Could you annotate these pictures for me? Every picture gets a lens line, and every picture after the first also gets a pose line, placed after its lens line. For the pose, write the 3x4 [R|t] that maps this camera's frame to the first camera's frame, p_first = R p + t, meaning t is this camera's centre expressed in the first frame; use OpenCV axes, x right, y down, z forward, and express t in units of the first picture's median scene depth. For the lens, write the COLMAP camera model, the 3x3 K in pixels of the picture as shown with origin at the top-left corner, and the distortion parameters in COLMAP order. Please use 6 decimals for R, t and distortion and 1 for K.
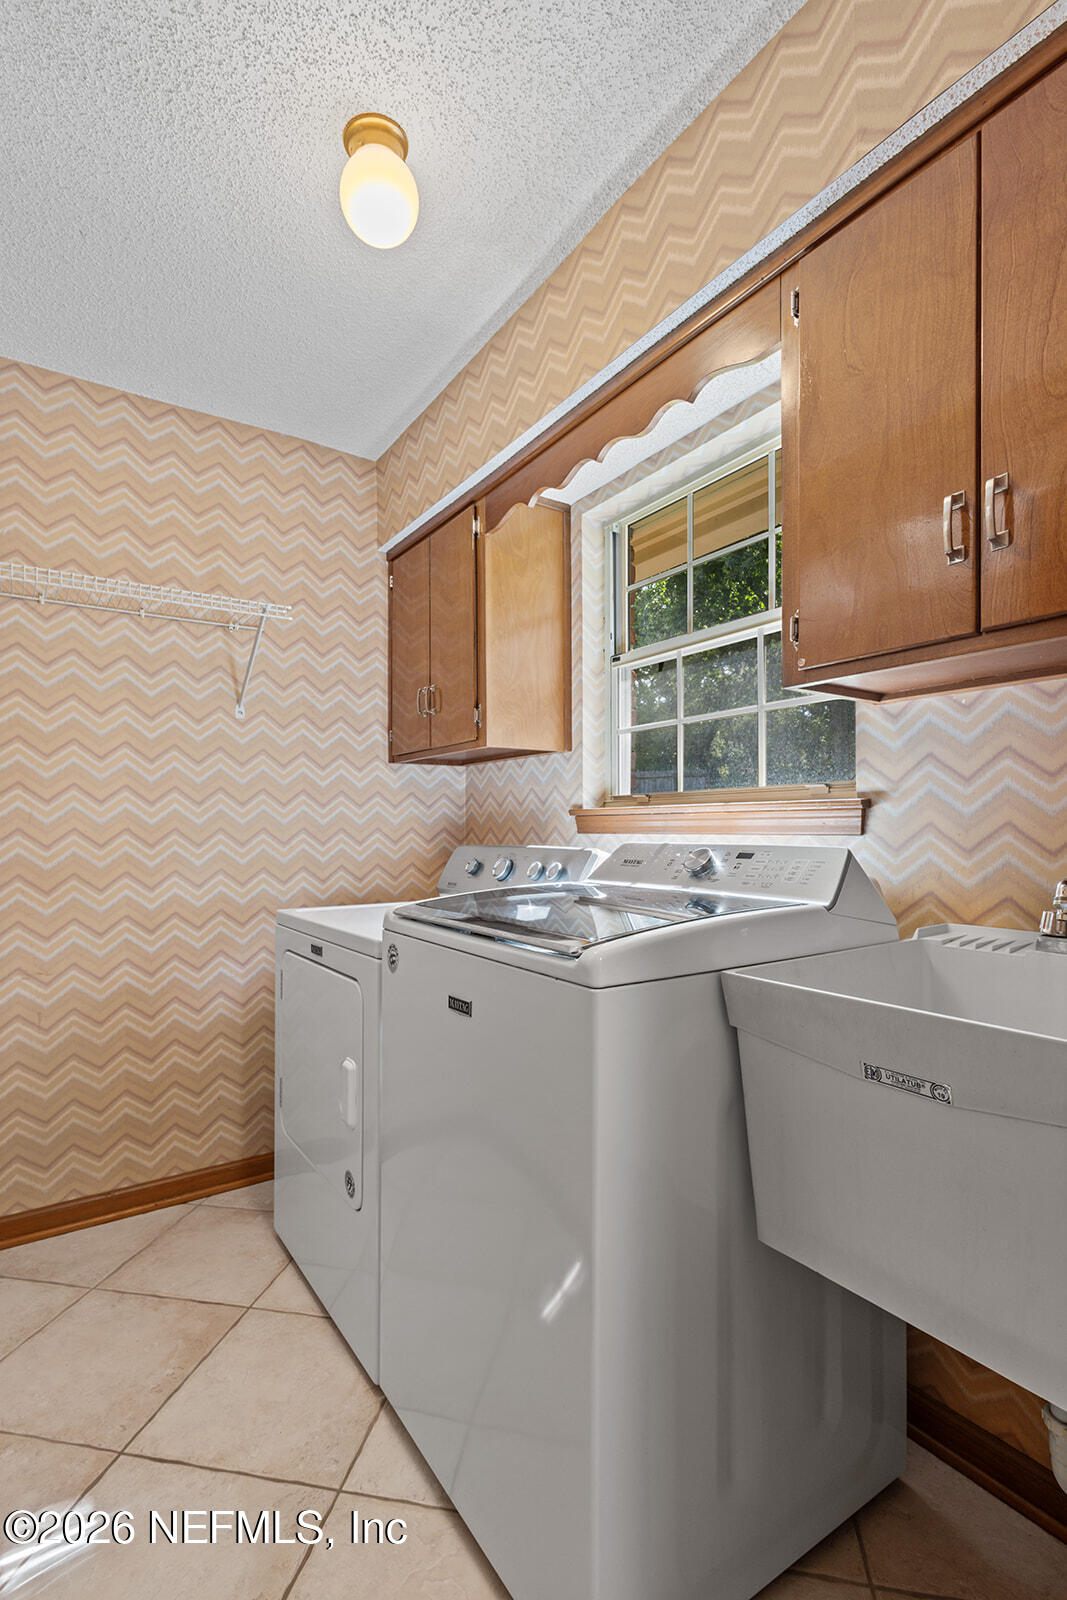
lens RADIAL K [[739.6, 0, 488.2], [0, 739.6, 823.2], [0, 0, 1]] dist [0.003712, 0.000129]
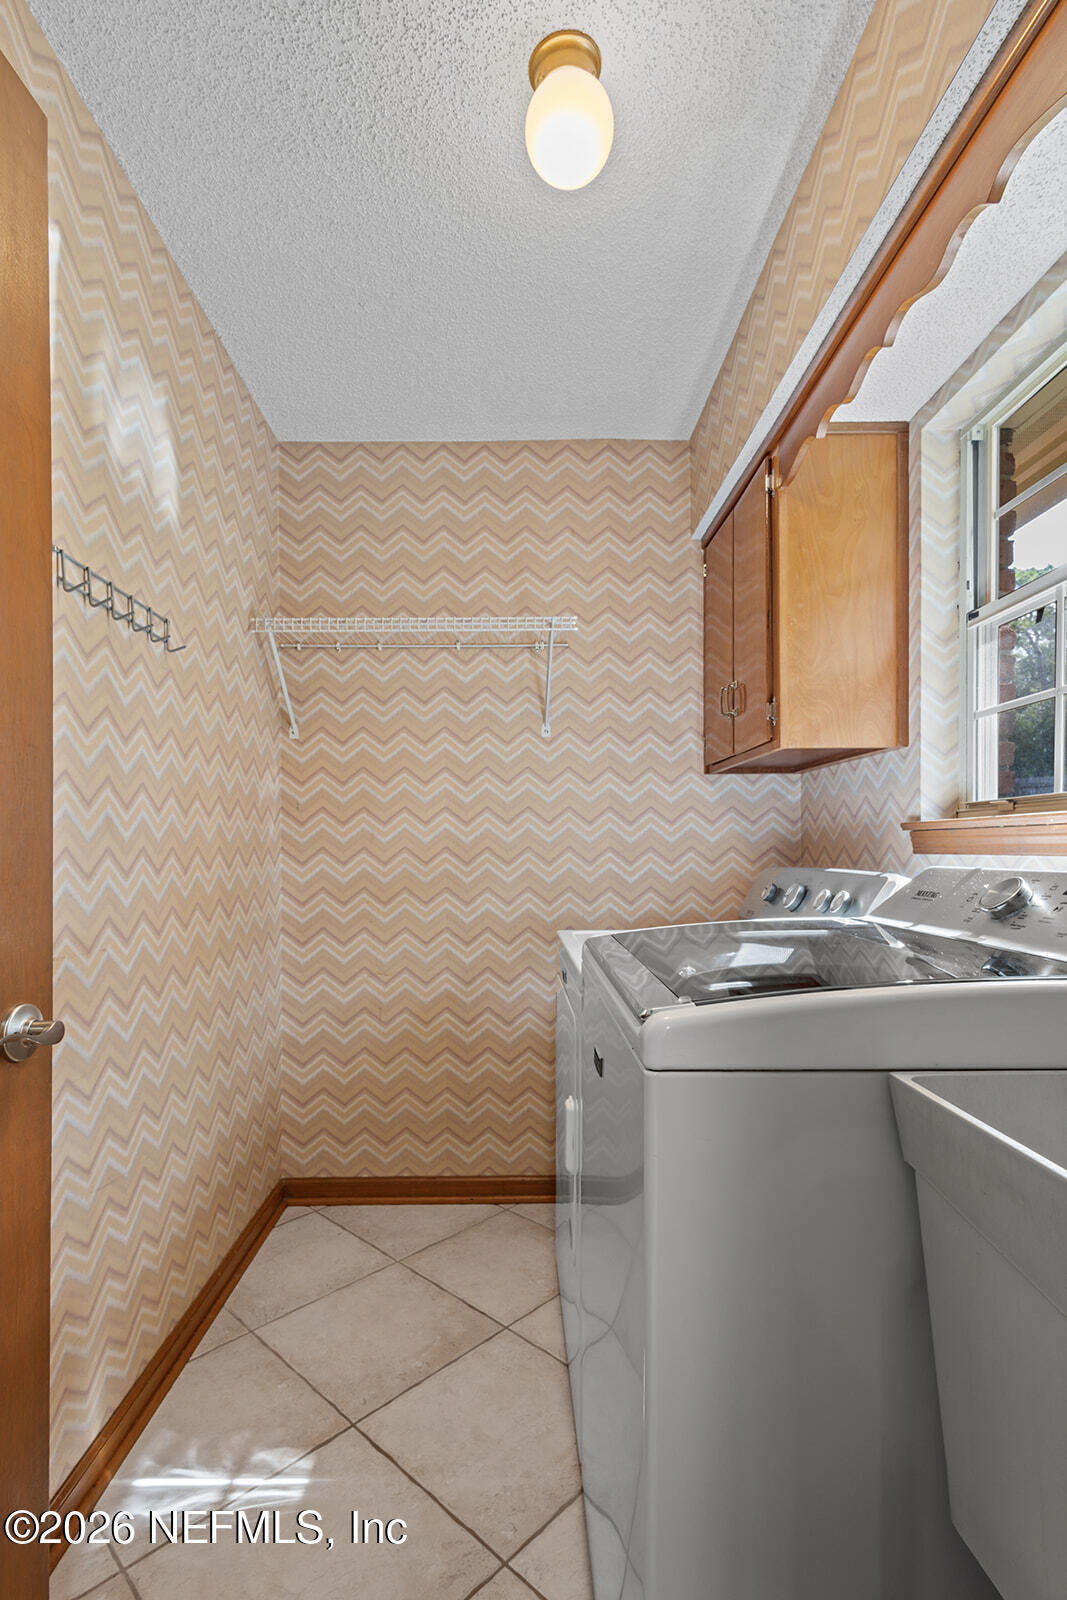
lens RADIAL K [[741.1, 0, 525.5], [0, 741.1, 850.6], [0, 0, 1]] dist [0.006281, 0.000403]
pose [[0.849822, 0.002744, -0.527063, 0.179668], [0.003853, 0.999927, 0.011418, 0.000420], [0.527056, -0.011734, 0.849749, 0.136994]]
